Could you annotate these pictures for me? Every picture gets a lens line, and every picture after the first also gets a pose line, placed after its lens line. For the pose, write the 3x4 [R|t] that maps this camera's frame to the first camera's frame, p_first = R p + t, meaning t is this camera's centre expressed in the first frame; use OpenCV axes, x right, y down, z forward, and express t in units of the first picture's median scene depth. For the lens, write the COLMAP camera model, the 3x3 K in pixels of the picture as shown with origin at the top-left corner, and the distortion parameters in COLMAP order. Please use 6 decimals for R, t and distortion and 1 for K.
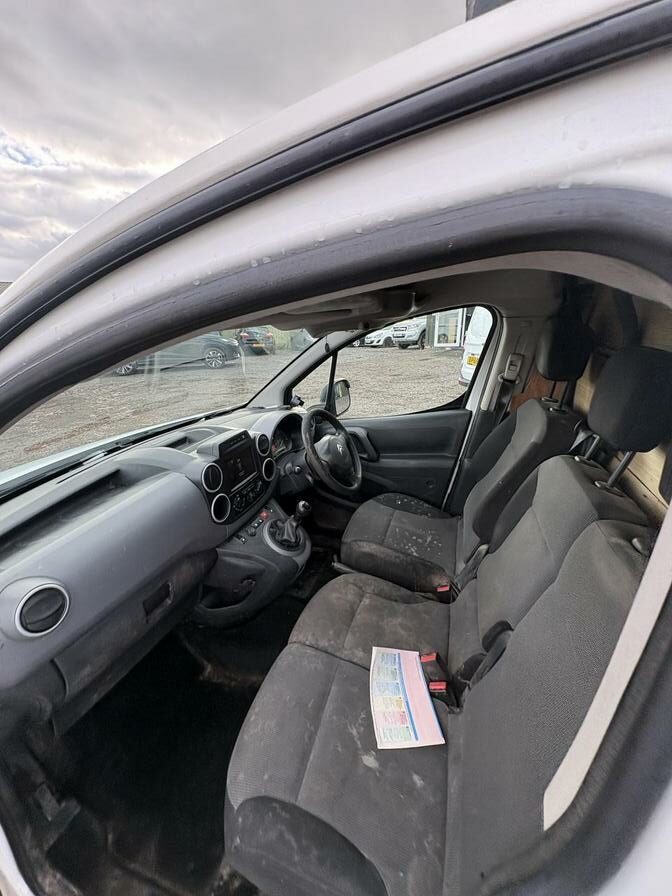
lens RADIAL K [[356.9, 0, 335.2], [0, 356.9, 446.0], [0, 0, 1]] dist [0.002835, -0.000822]
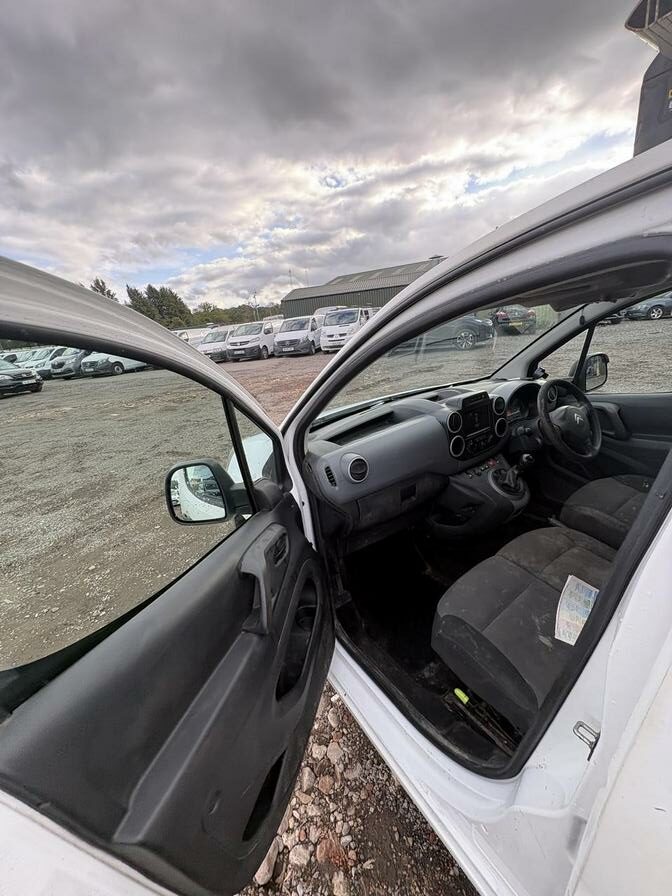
lens RADIAL K [[356.9, 0, 334.4], [0, 356.9, 447.5], [0, 0, 1]] dist [0.002835, -0.000822]
pose [[0.793027, 0.148911, -0.590706, 0.094275], [-0.119763, 0.988850, 0.088496, 0.101201], [0.597298, 0.000565, 0.802019, -0.311931]]
